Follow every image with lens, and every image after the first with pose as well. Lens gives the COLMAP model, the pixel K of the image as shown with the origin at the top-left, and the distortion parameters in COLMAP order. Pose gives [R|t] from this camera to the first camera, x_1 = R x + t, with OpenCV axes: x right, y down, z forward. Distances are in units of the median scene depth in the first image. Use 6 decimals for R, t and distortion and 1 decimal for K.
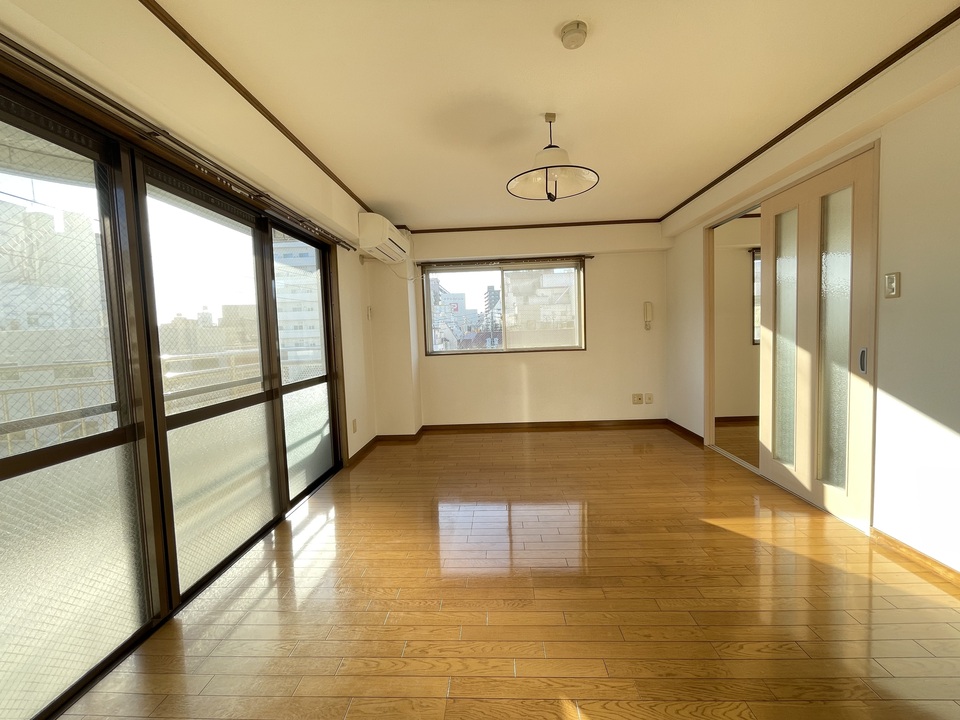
lens RADIAL K [[401.6, 0, 466.3], [0, 401.6, 364.6], [0, 0, 1]] dist [0.001564, 0.000860]
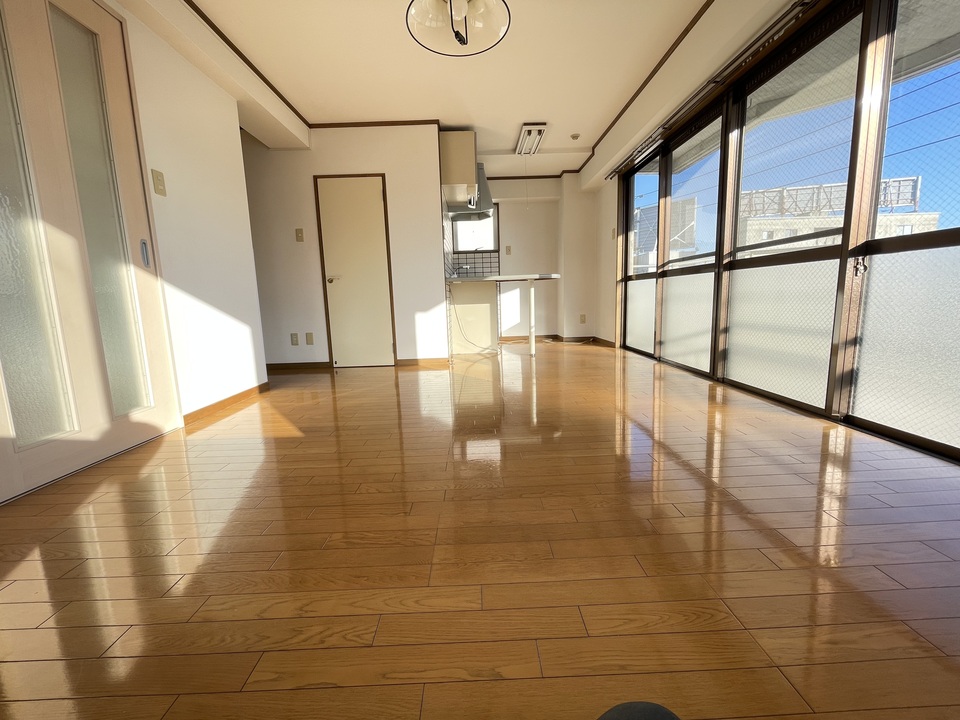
lens RADIAL K [[401.6, 0, 466.3], [0, 401.6, 364.6], [0, 0, 1]] dist [0.001564, 0.000860]
pose [[-0.994776, 0.081432, -0.061561, 0.329244], [0.064935, 0.970084, 0.233924, 0.072698], [0.078769, 0.228704, -0.970304, 2.135363]]
